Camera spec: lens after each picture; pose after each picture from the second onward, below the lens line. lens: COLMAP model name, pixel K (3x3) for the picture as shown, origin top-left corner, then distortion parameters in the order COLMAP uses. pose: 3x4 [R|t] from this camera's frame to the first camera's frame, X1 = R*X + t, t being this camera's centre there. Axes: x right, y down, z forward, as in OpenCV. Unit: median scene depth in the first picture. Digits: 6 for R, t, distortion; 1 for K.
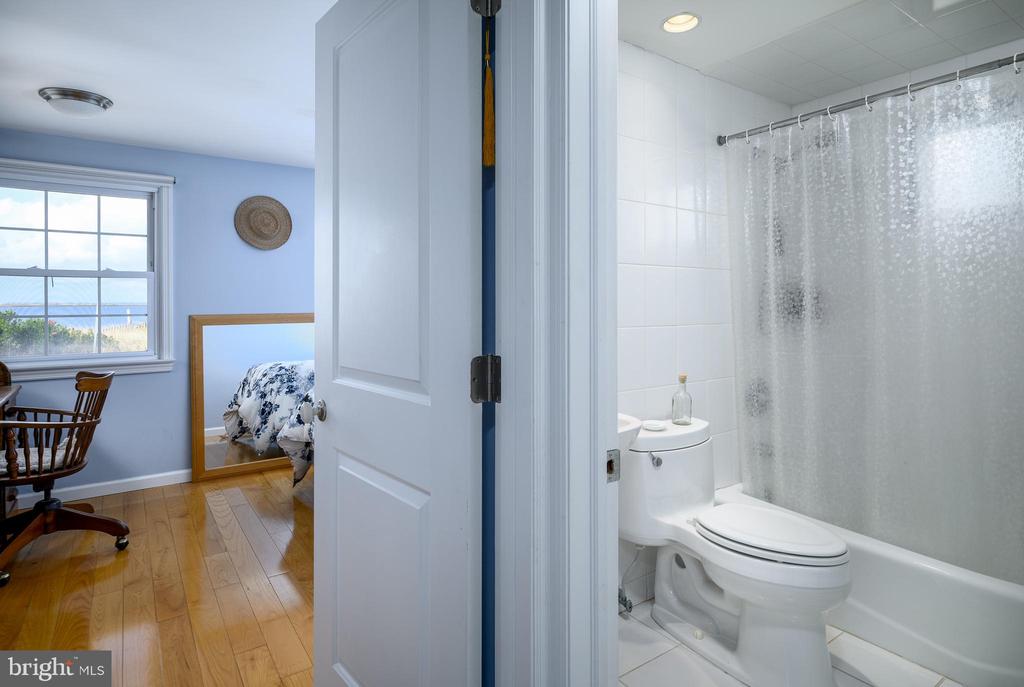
lens RADIAL K [[559.0, 0, 513.7], [0, 559.0, 312.7], [0, 0, 1]] dist [-0.001809, -0.000933]
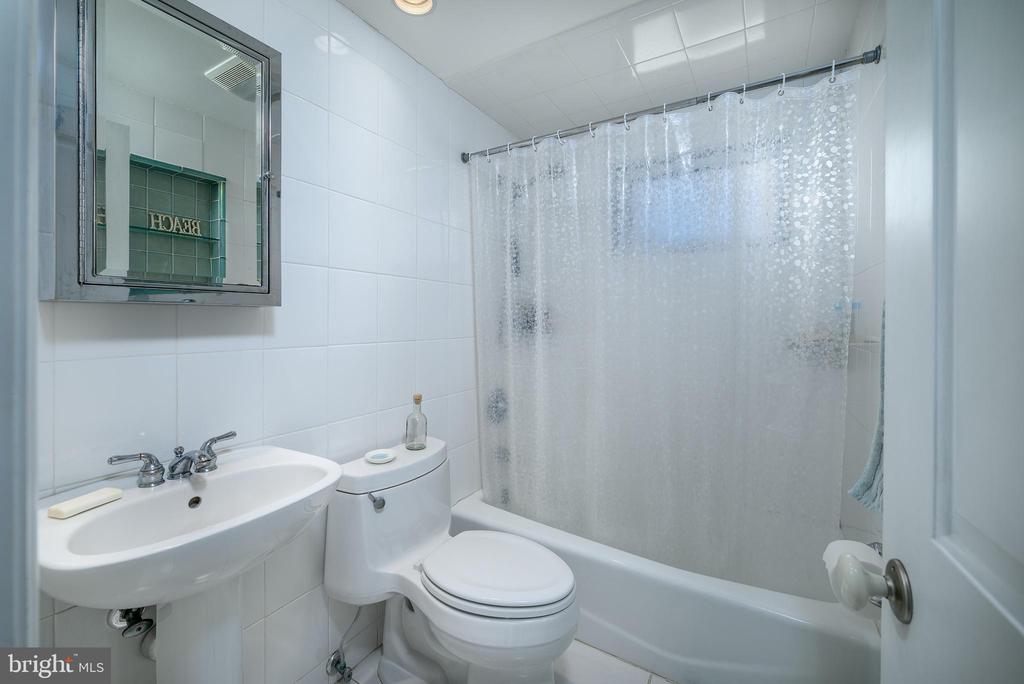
lens RADIAL K [[414.6, 0, 514.6], [0, 414.6, 328.5], [0, 0, 1]] dist [-0.000528, -0.000043]
pose [[0.911901, 0.004837, 0.410382, 0.162582], [-0.007221, 0.999965, 0.004260, -0.001276], [-0.410347, -0.006848, 0.911904, 0.304961]]
